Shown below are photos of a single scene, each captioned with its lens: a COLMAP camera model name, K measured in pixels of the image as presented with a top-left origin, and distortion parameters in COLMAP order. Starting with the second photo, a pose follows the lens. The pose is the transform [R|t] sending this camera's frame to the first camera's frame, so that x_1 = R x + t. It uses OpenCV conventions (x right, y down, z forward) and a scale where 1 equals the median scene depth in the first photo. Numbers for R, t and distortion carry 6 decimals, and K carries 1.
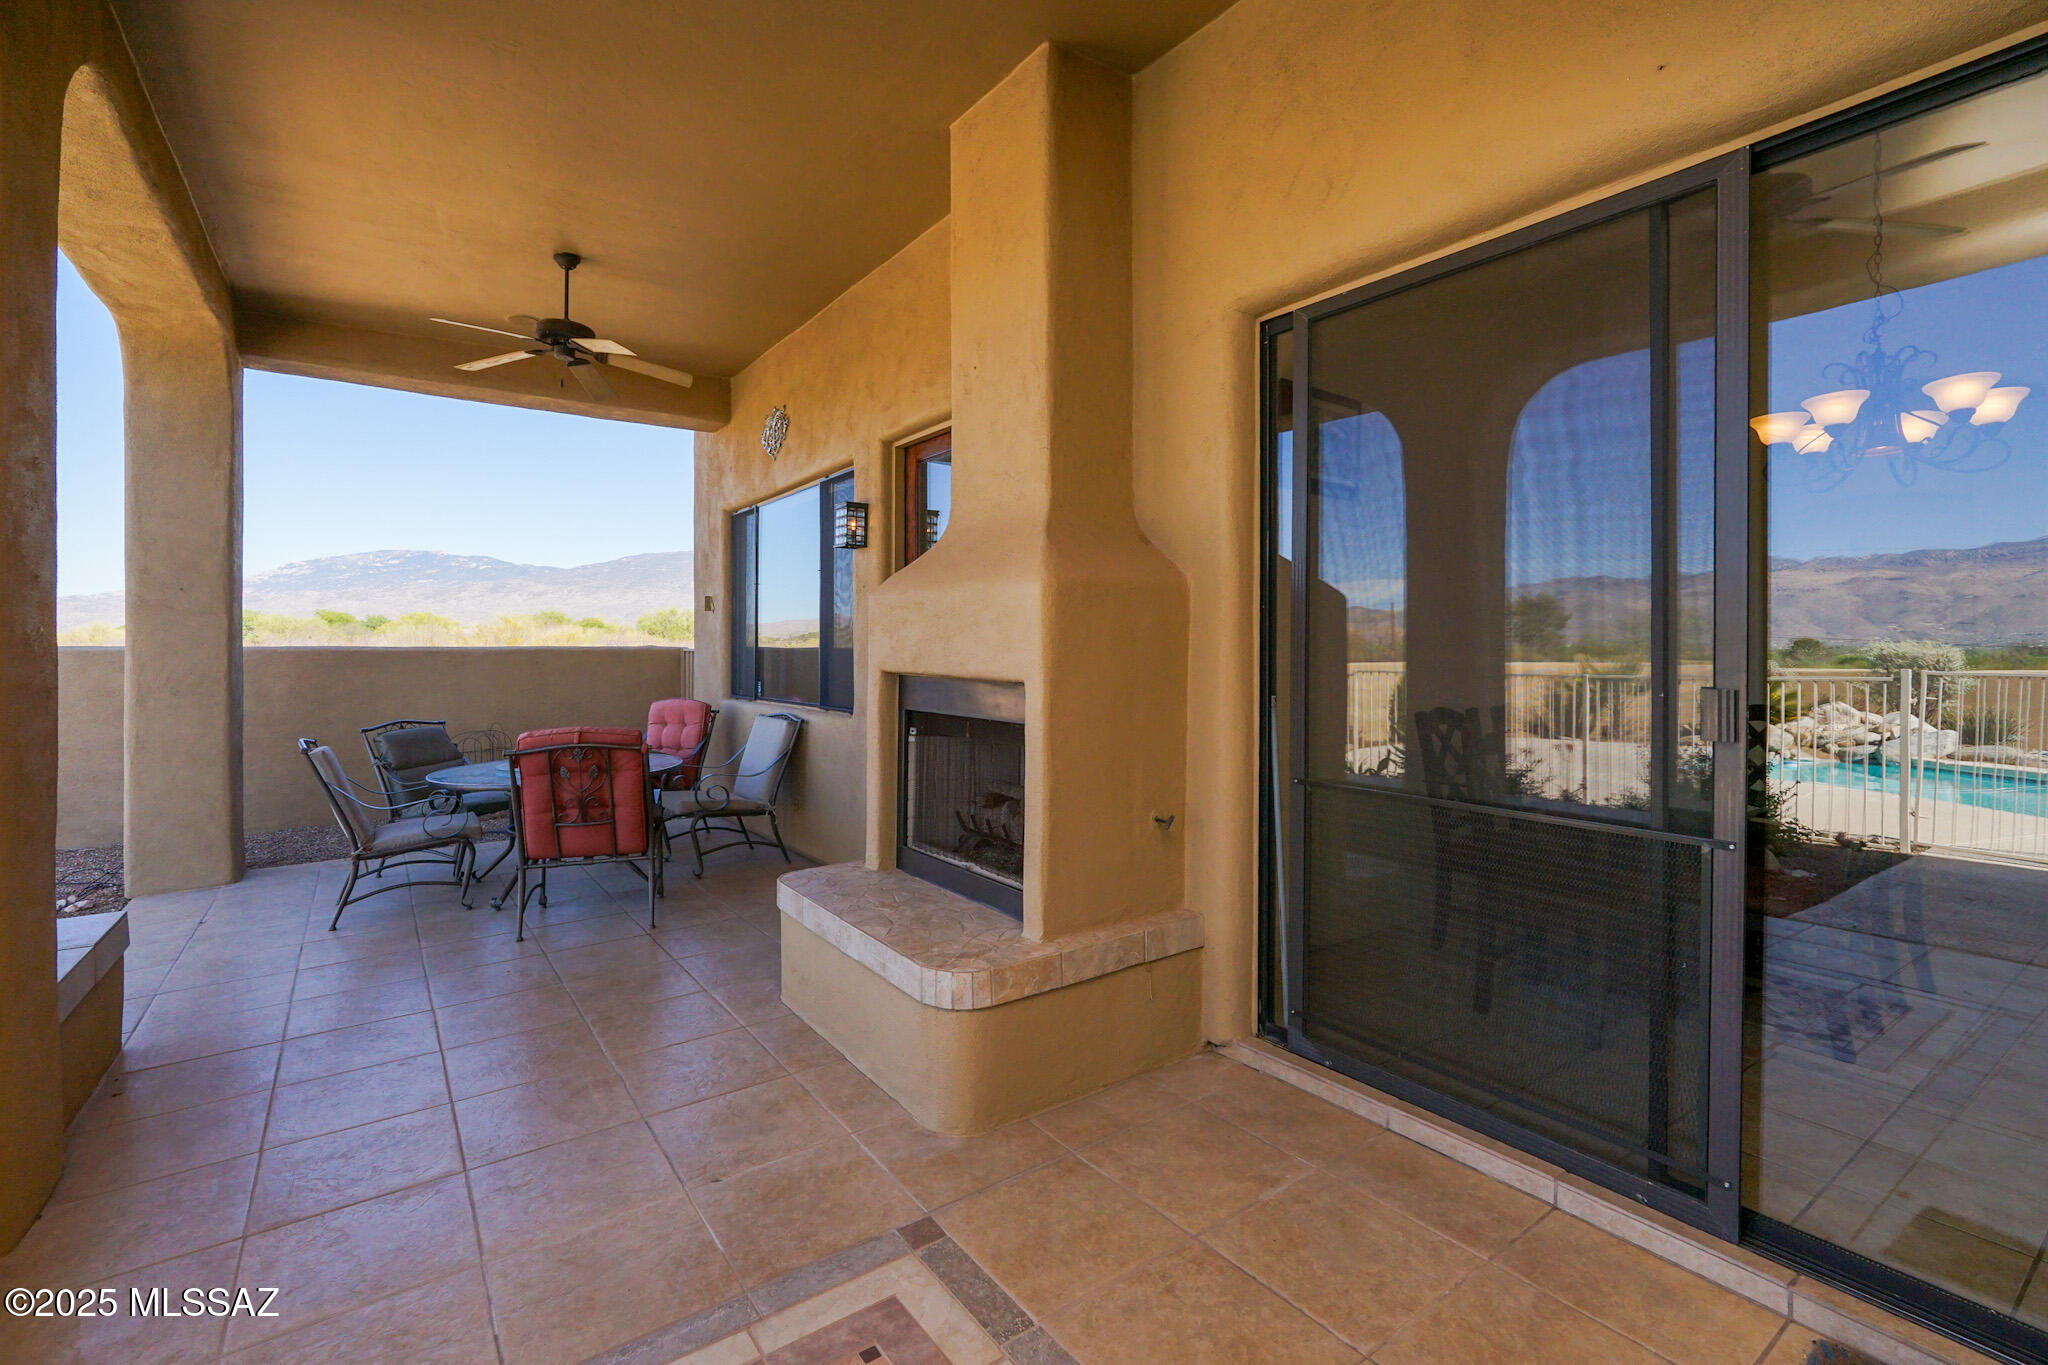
lens RADIAL K [[909.1, 0, 1024.8], [0, 909.1, 672.7], [0, 0, 1]] dist [-0.005435, 0.002187]
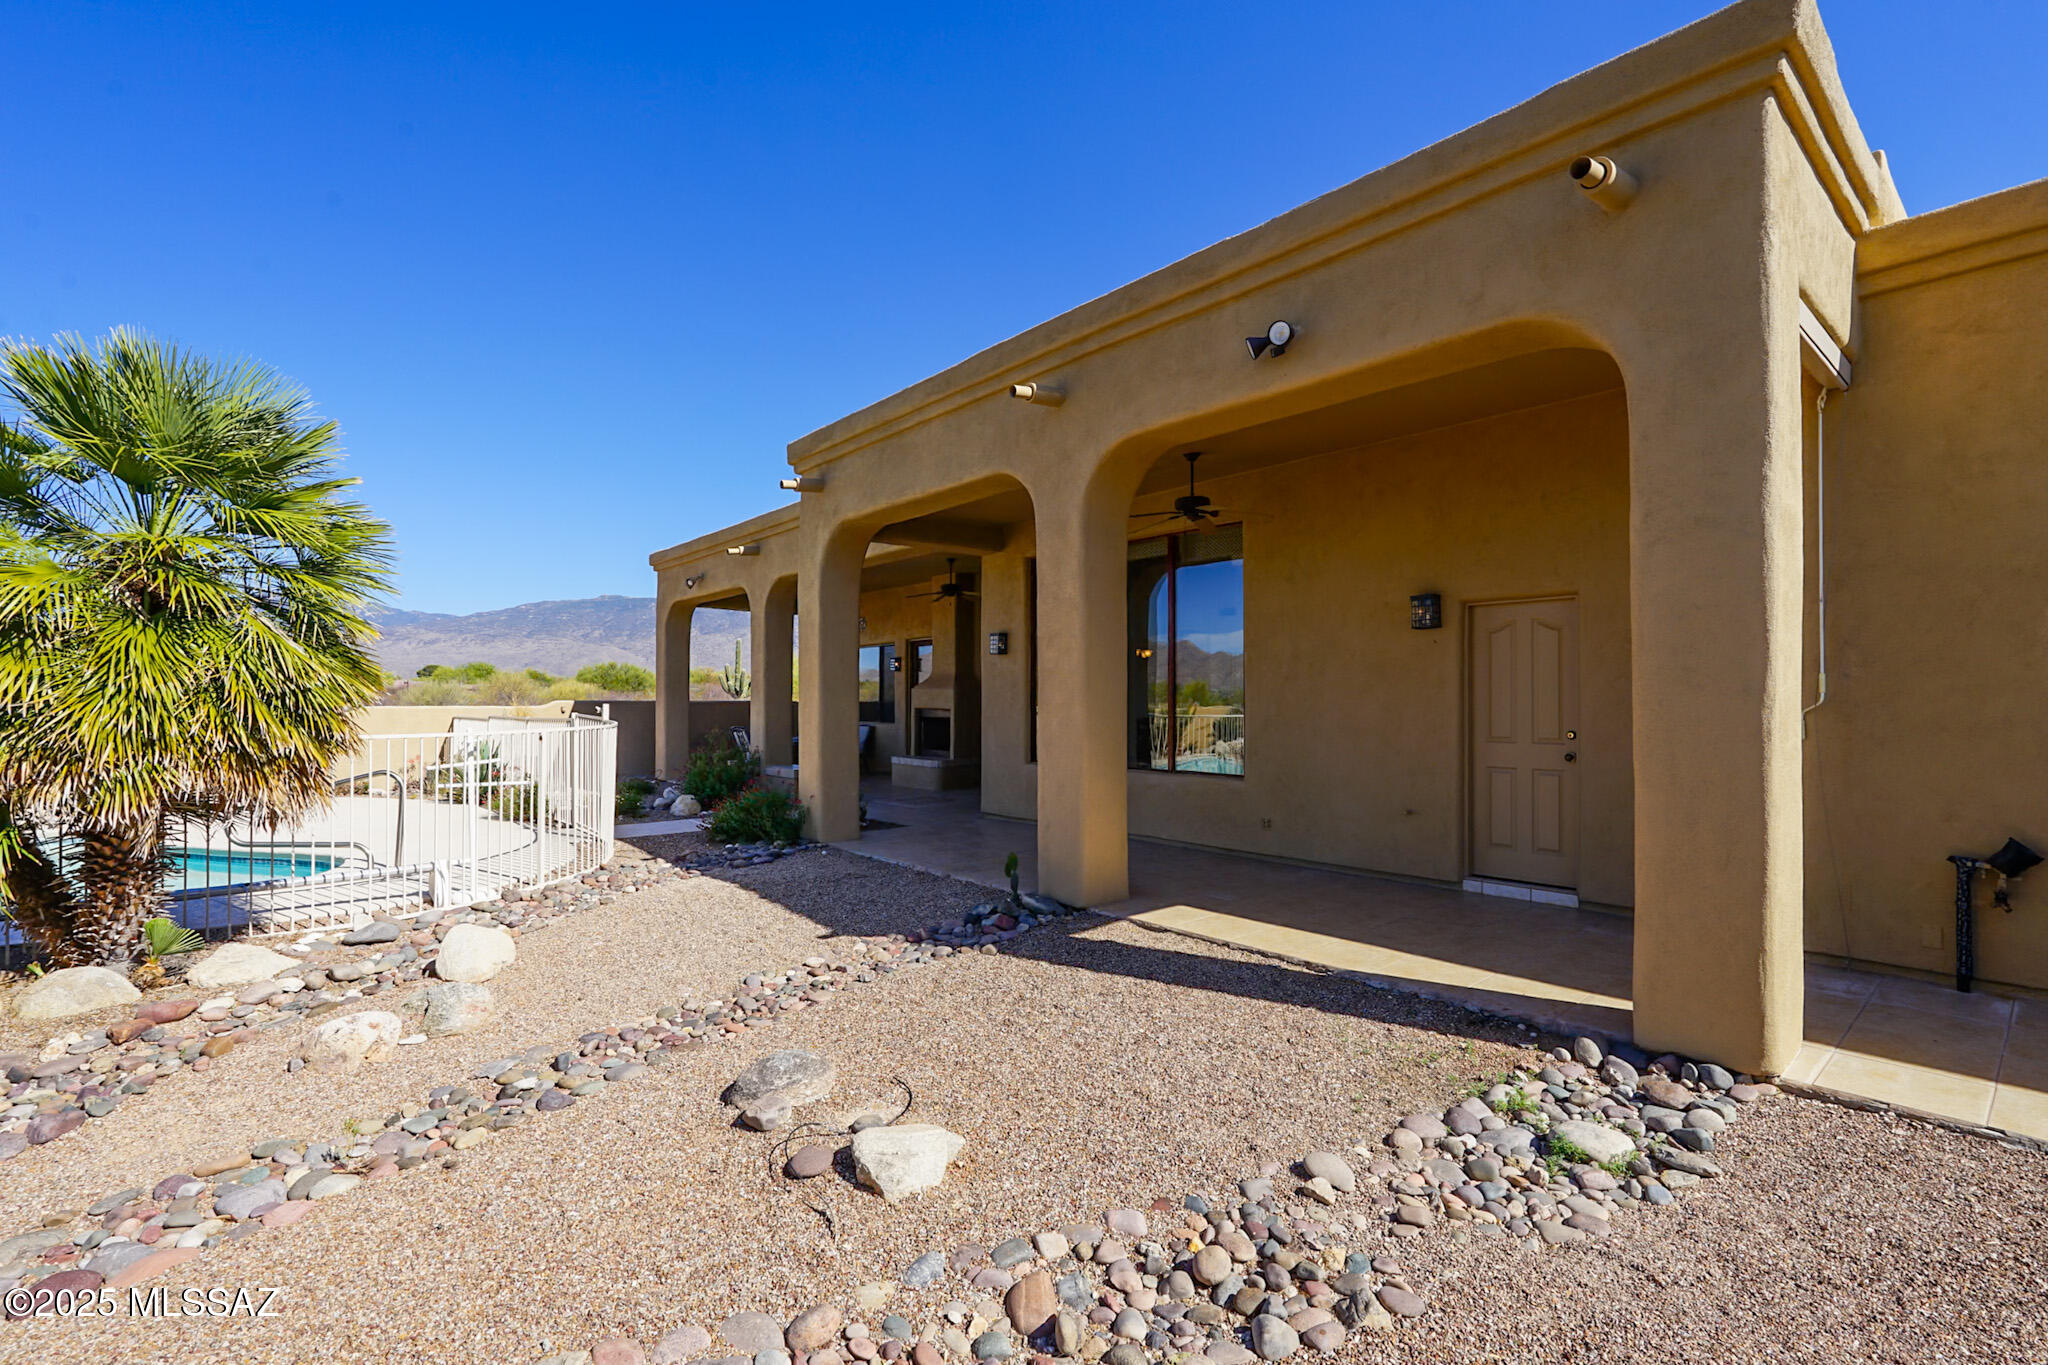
lens RADIAL K [[909.1, 0, 1015.0], [0, 909.1, 692.3], [0, 0, 1]] dist [-0.005435, 0.002187]
pose [[0.996373, 0.003151, 0.085033, -0.060548], [-0.000138, 0.999373, -0.035414, 0.081661], [-0.085091, 0.035274, 0.995749, -3.448529]]
